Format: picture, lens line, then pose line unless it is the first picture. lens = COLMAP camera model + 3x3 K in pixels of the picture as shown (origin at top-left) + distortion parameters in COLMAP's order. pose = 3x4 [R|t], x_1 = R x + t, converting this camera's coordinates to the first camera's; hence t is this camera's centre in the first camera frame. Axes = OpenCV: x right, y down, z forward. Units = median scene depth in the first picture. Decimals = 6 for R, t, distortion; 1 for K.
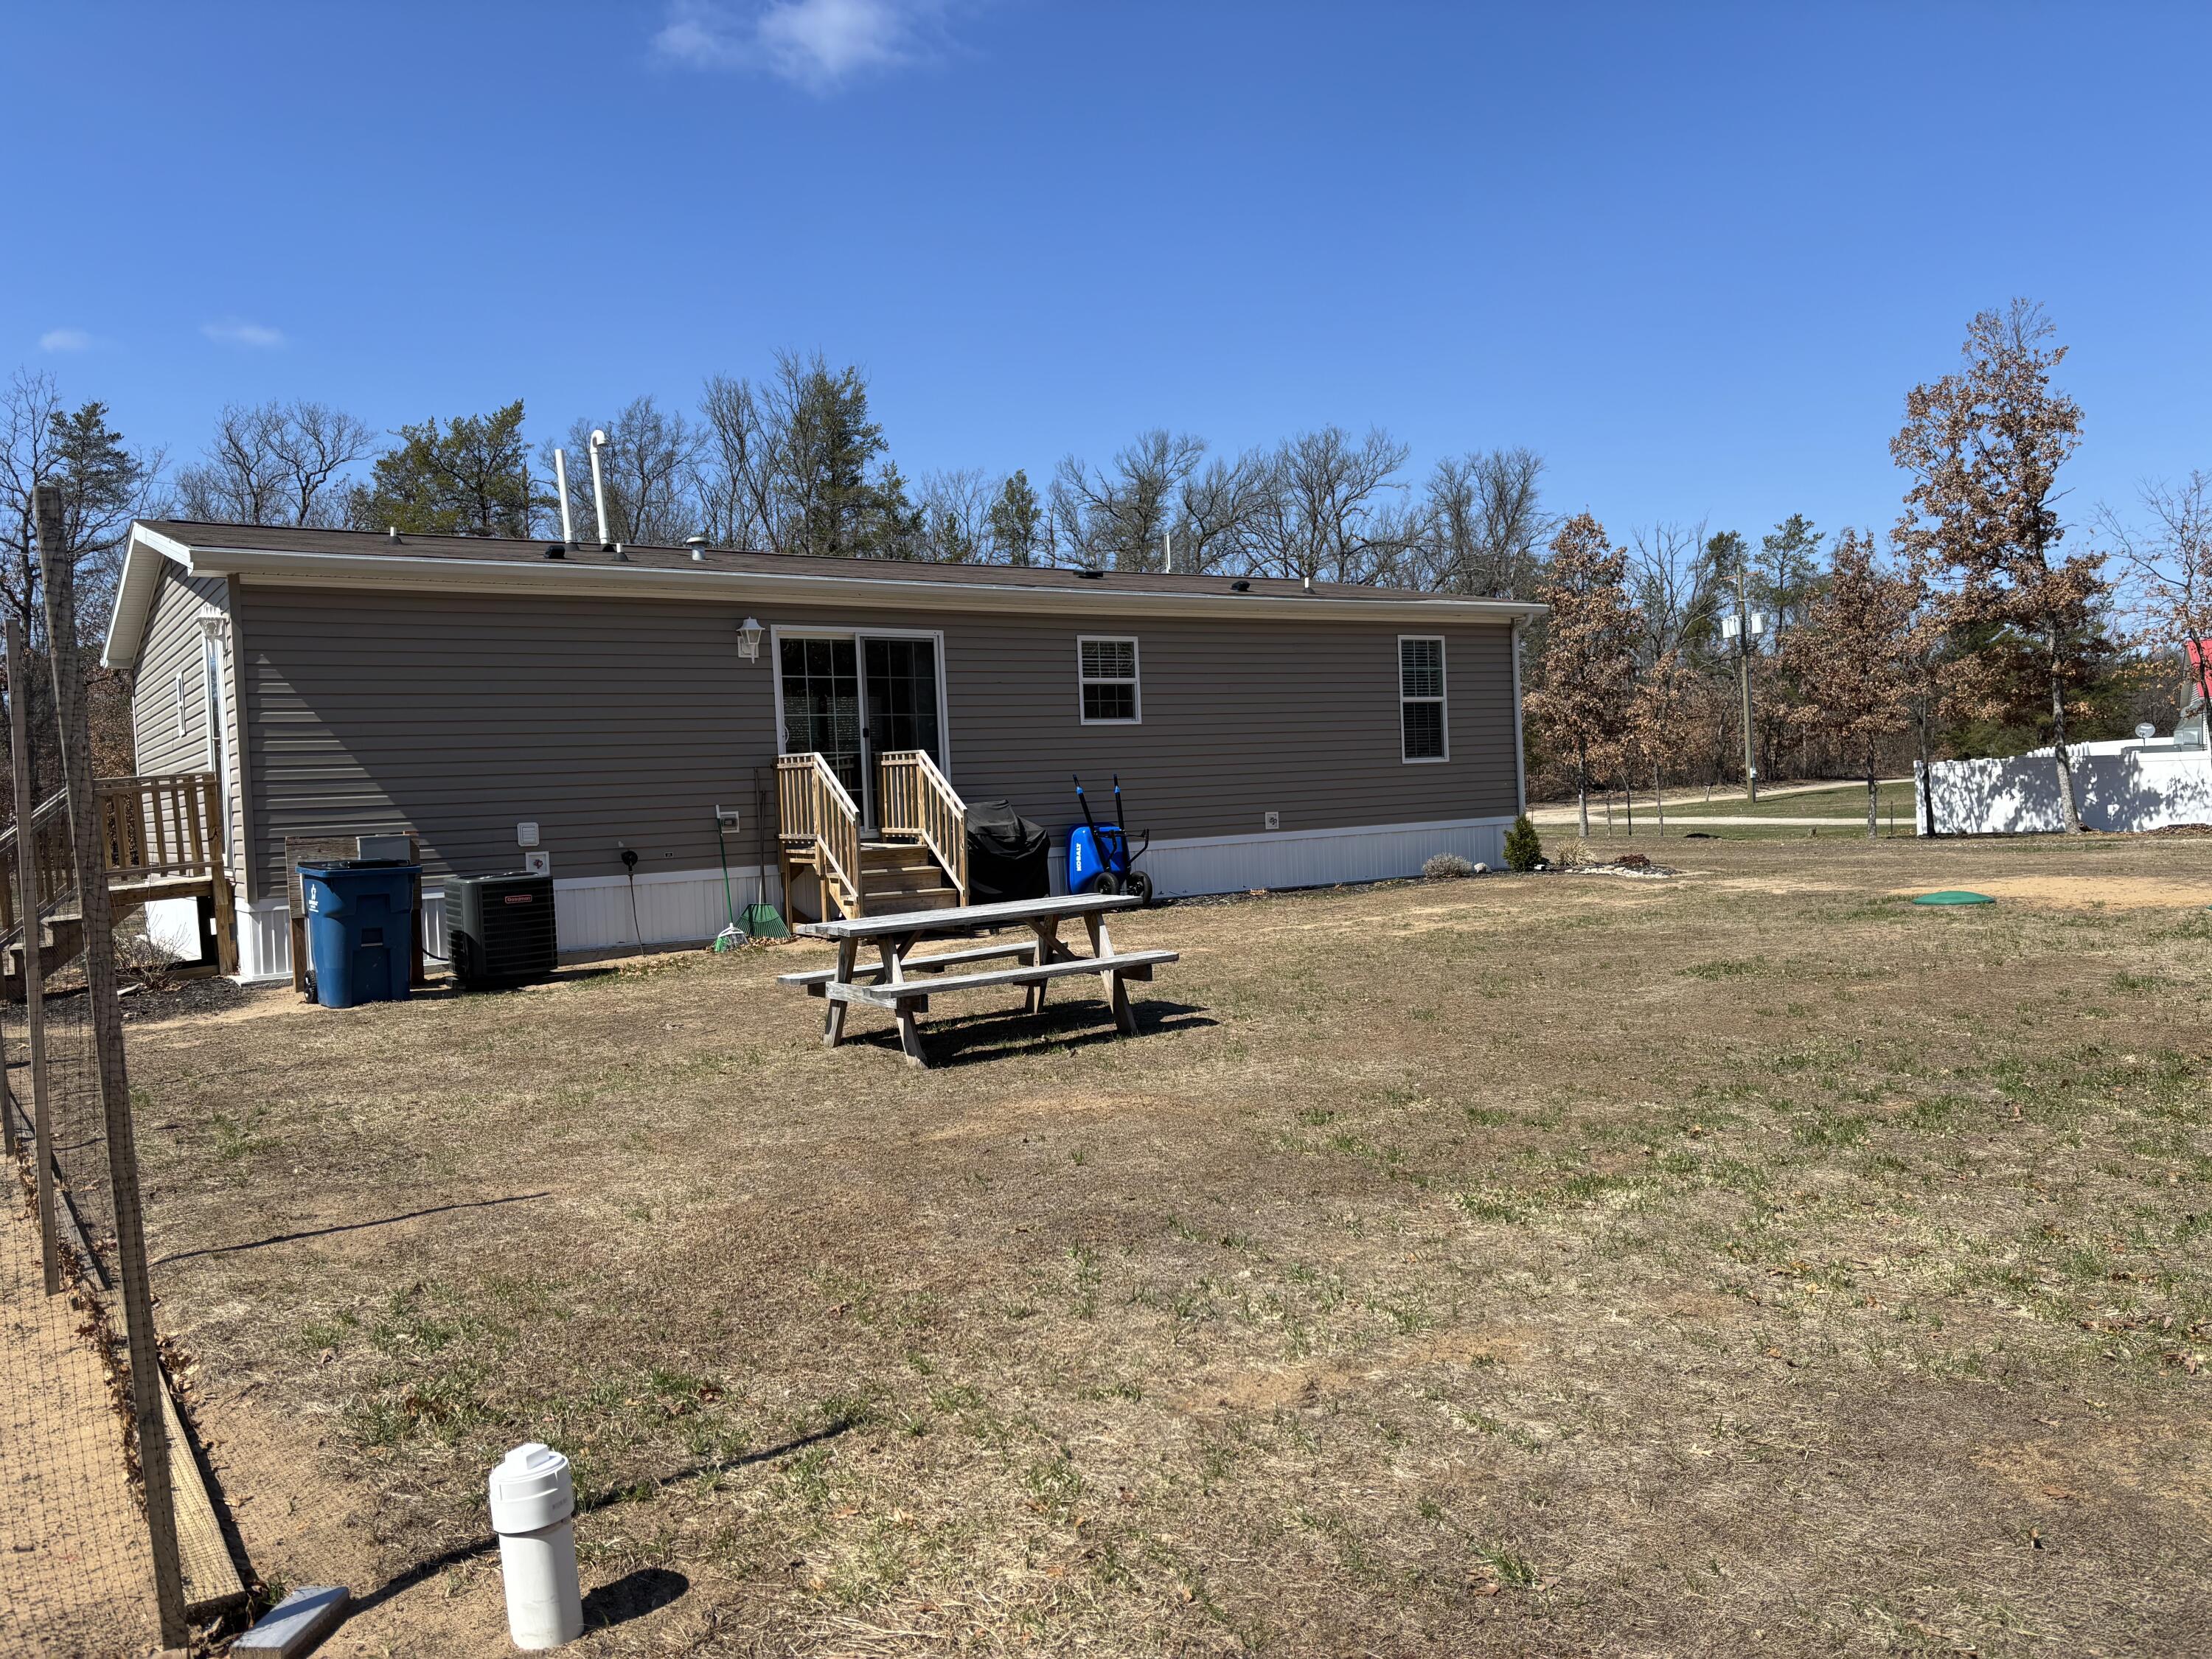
lens RADIAL K [[1648.8, 0, 1104.0], [0, 1648.8, 834.6], [0, 0, 1]] dist [0.023992, -0.025437]
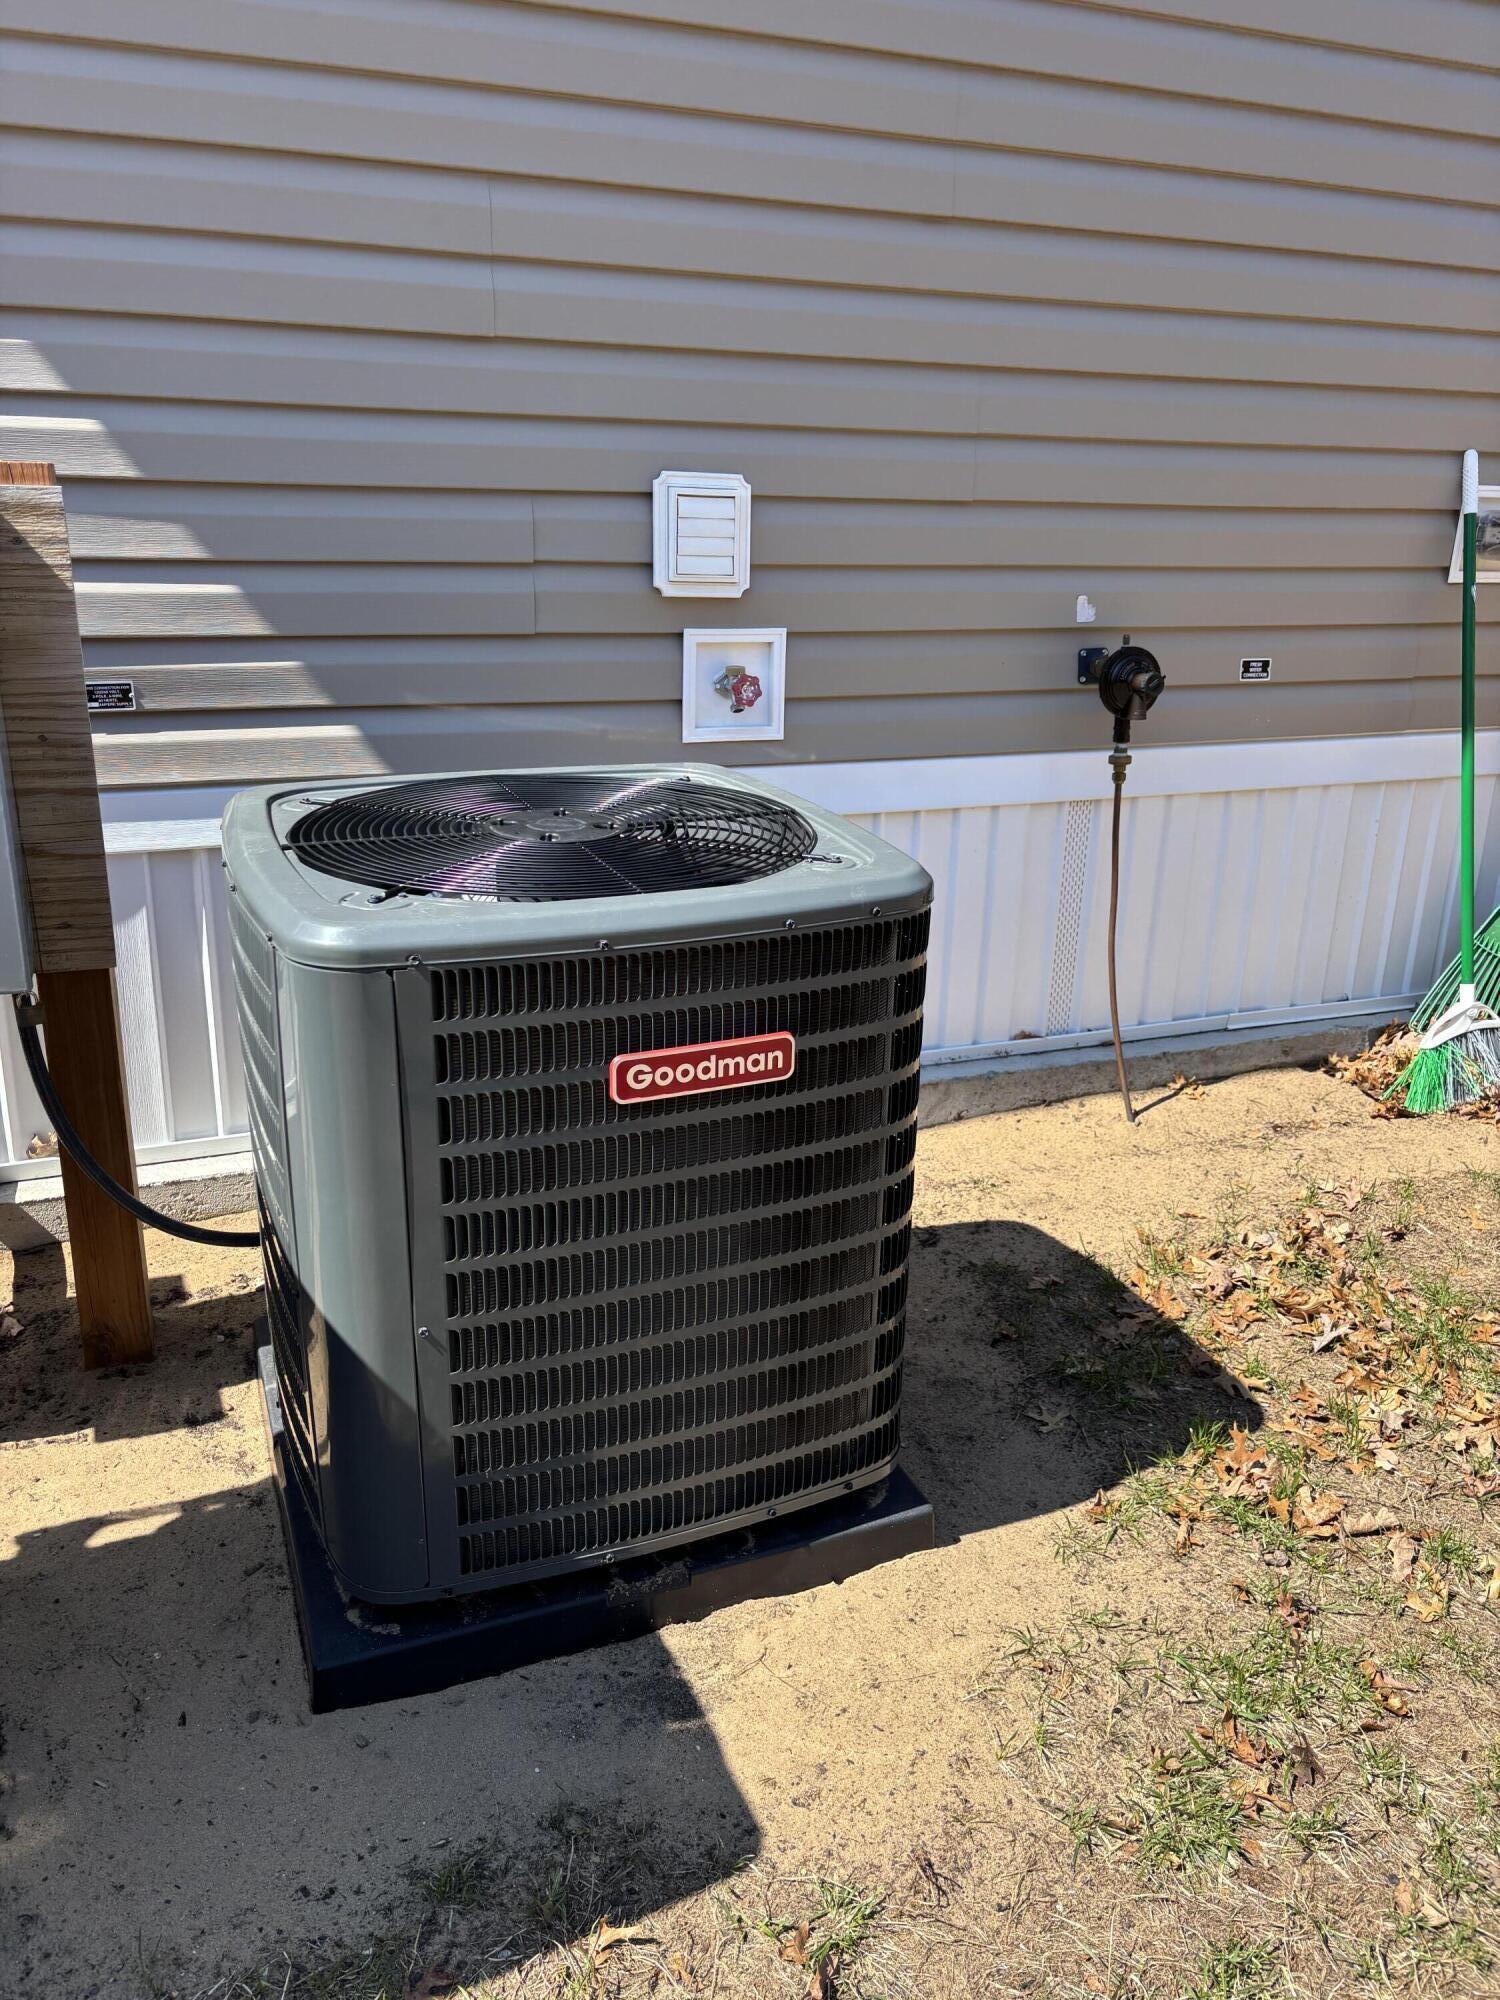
lens RADIAL K [[1490.7, 0, 747.8], [0, 1490.7, 998.2], [0, 0, 1]] dist [0.023992, -0.025437]
pose [[0.973346, 0.127397, -0.190700, -0.243653], [-0.067146, 0.953385, 0.294192, -0.000173], [0.219290, -0.273546, 0.936528, 0.660466]]
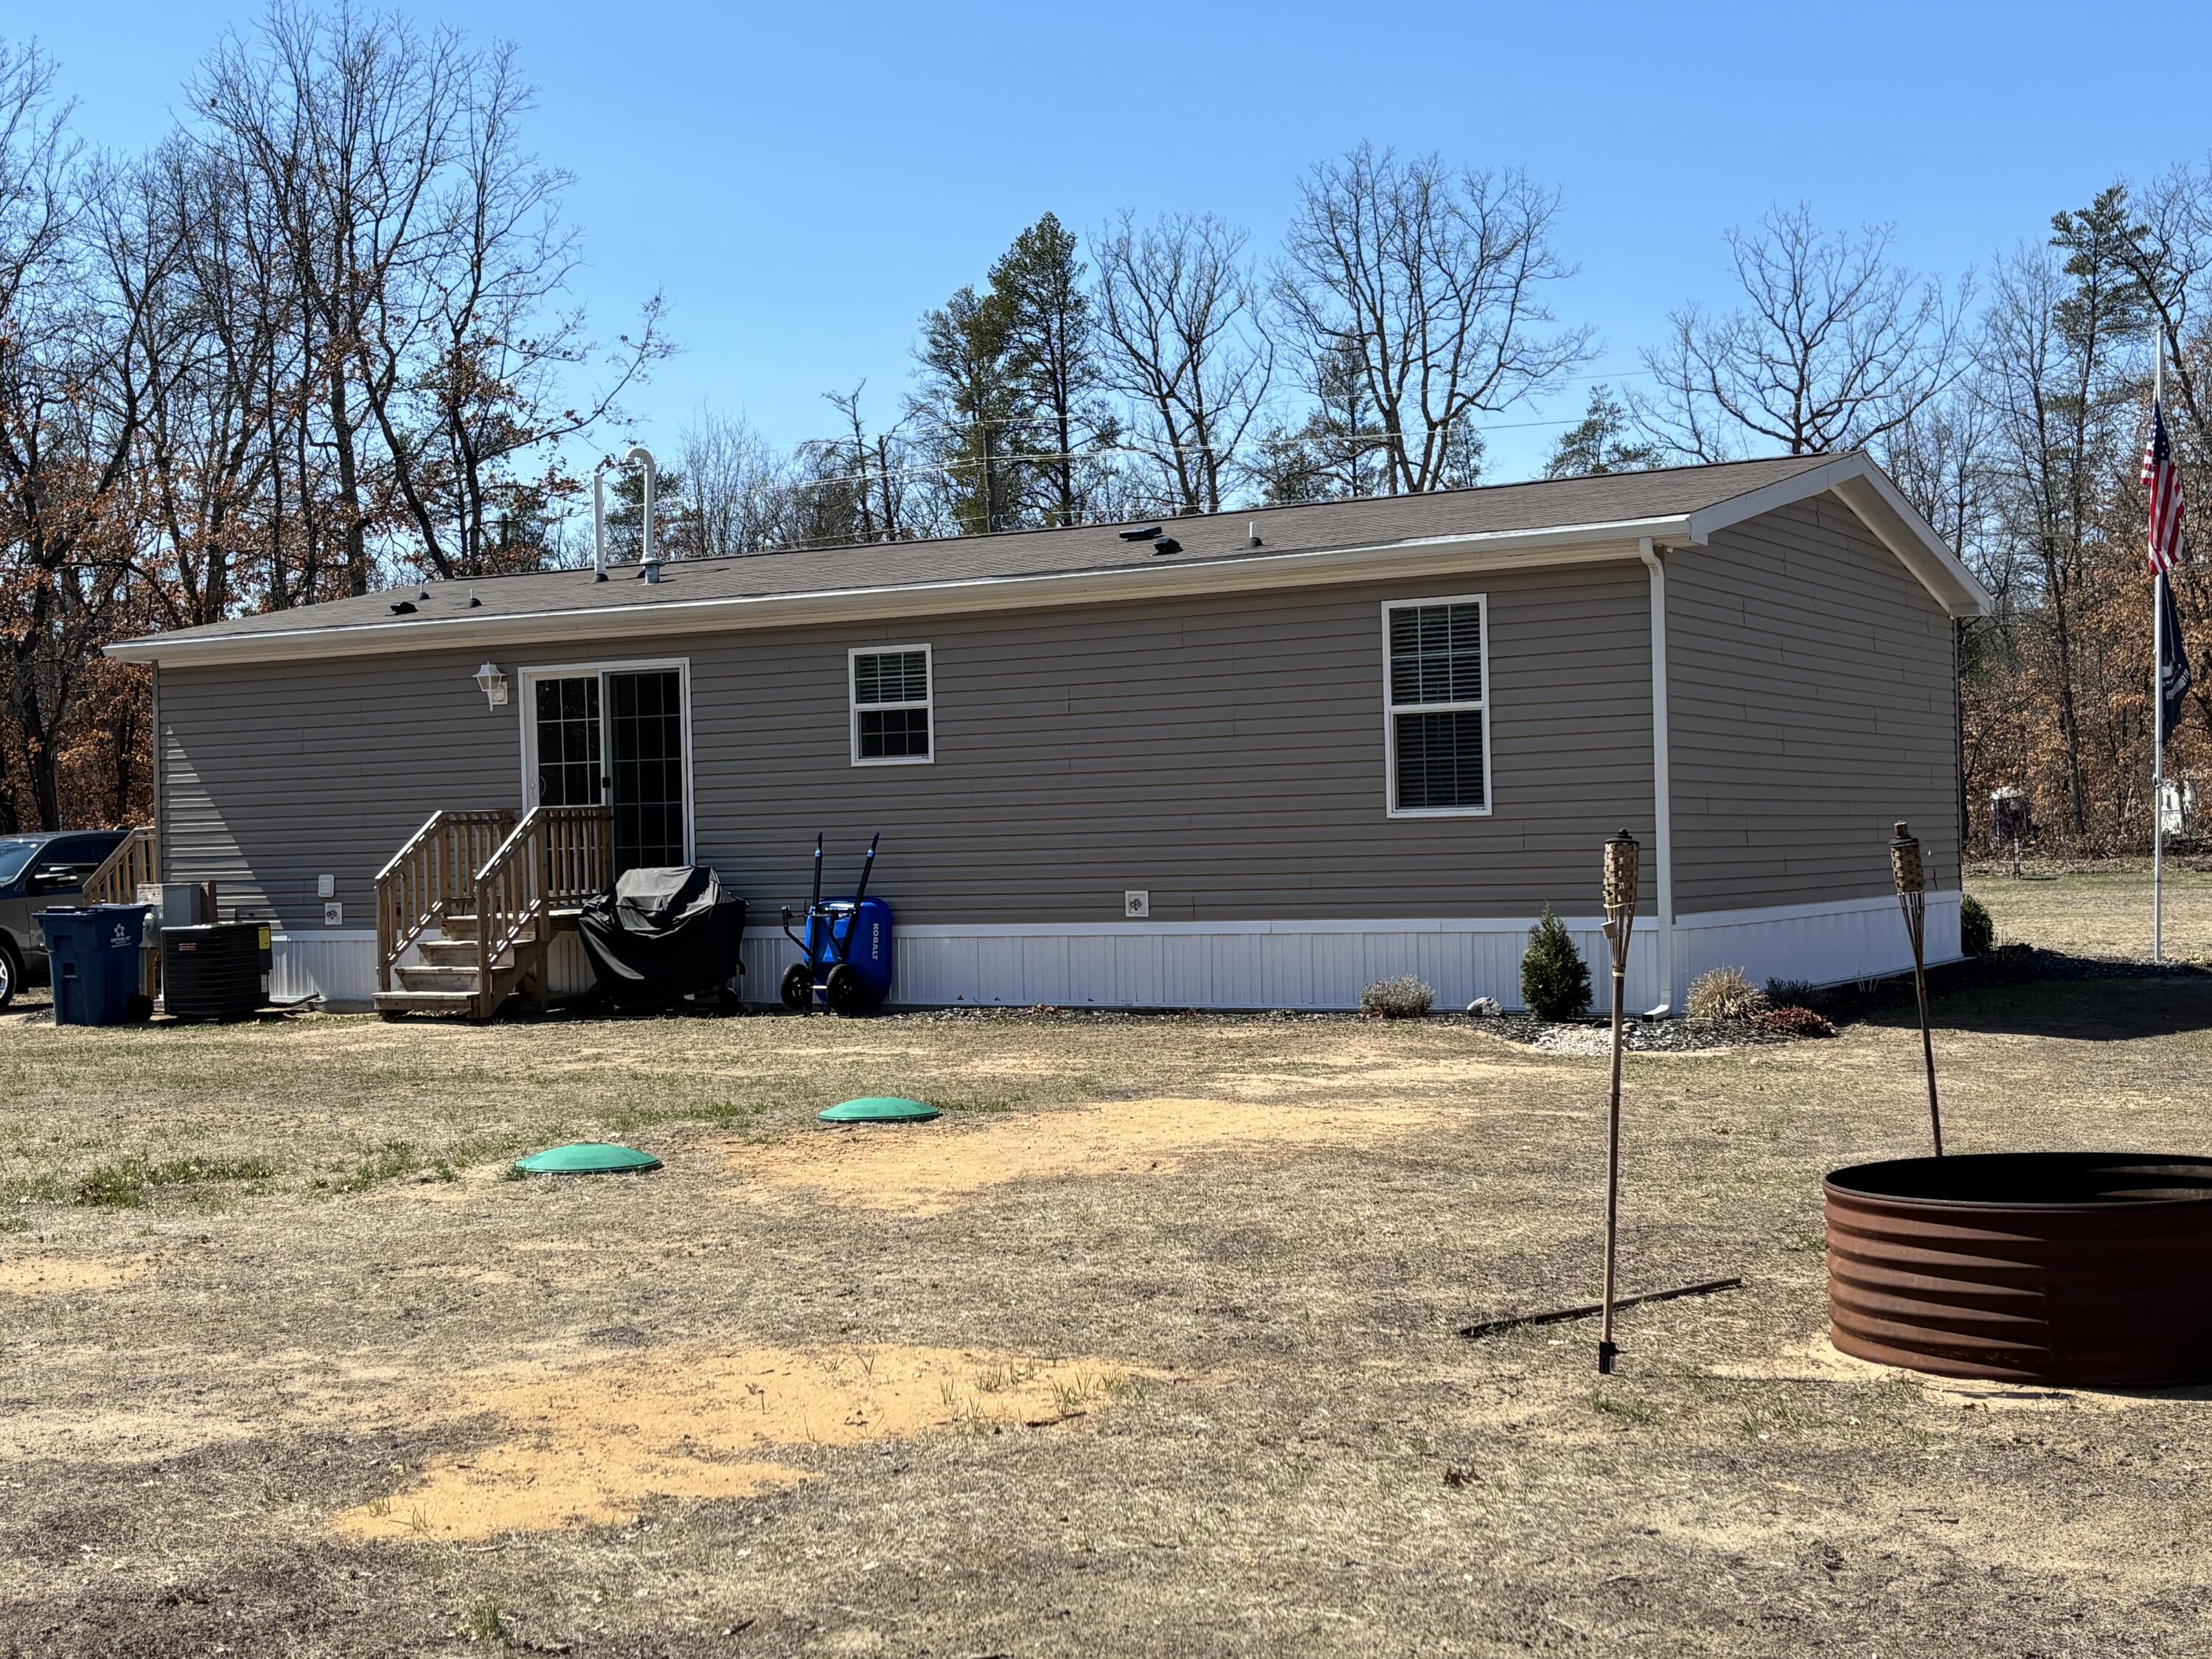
lens RADIAL K [[2894.2, 0, 1104.4], [0, 2894.2, 833.6], [0, 0, 1]] dist [-0.032283, 0.000000]
pose [[0.431437, 0.028447, -0.901695, 1.230279], [-0.018173, 0.999574, 0.022839, -0.067864], [0.901960, 0.006533, 0.431770, 0.528115]]
